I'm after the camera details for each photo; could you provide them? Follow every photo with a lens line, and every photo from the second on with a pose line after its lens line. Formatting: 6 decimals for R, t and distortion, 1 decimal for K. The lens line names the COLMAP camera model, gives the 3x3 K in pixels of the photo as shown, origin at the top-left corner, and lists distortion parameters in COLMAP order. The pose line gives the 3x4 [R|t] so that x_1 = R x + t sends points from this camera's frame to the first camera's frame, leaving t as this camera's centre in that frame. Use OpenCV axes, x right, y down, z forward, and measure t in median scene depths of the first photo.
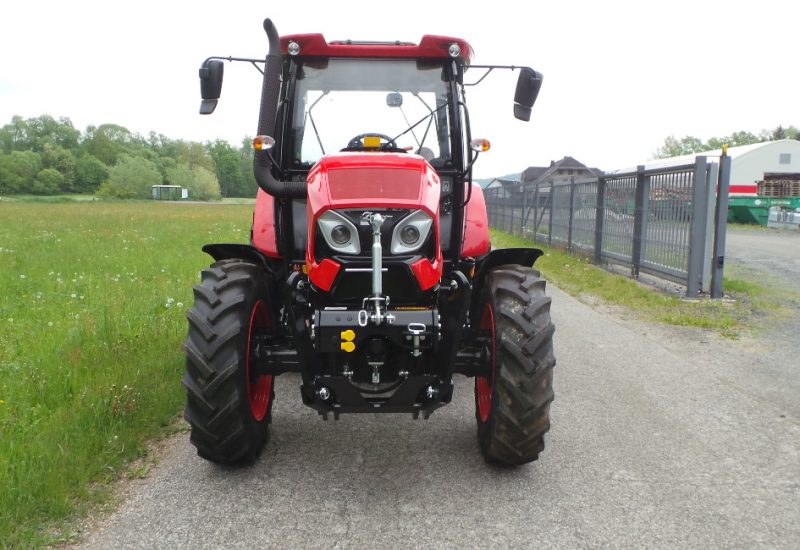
lens RADIAL K [[682.5, 0, 403.6], [0, 682.5, 279.2], [0, 0, 1]] dist [0.007067, -0.001380]
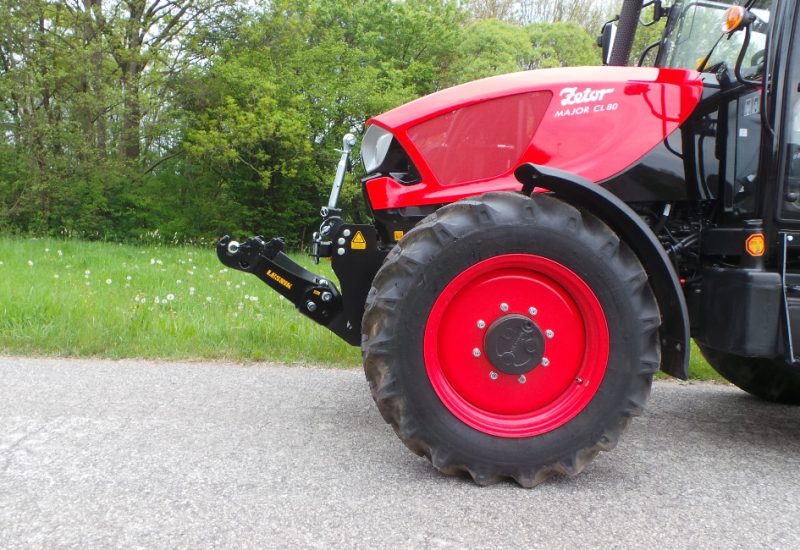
lens RADIAL K [[682.5, 0, 400.6], [0, 682.5, 274.6], [0, 0, 1]] dist [0.007067, -0.001380]
pose [[0.017318, 0.036574, -0.999181, 0.688274], [-0.172763, 0.984409, 0.033039, 0.047269], [0.984811, 0.172049, 0.023367, 0.729383]]
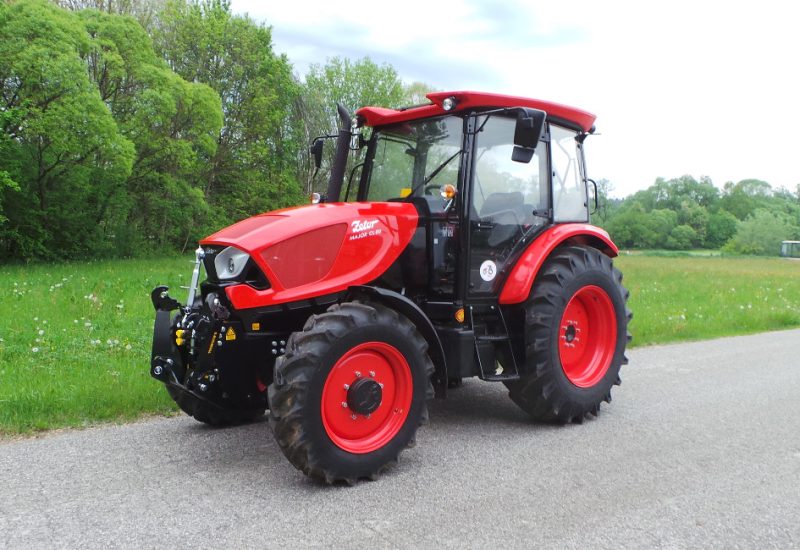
lens RADIAL K [[682.5, 0, 401.0], [0, 682.5, 280.0], [0, 0, 1]] dist [0.007067, -0.001380]
pose [[0.623432, 0.048439, -0.780376, 0.864036], [-0.110759, 0.993485, -0.026816, -0.026892], [0.773993, 0.103151, 0.624736, 0.307946]]
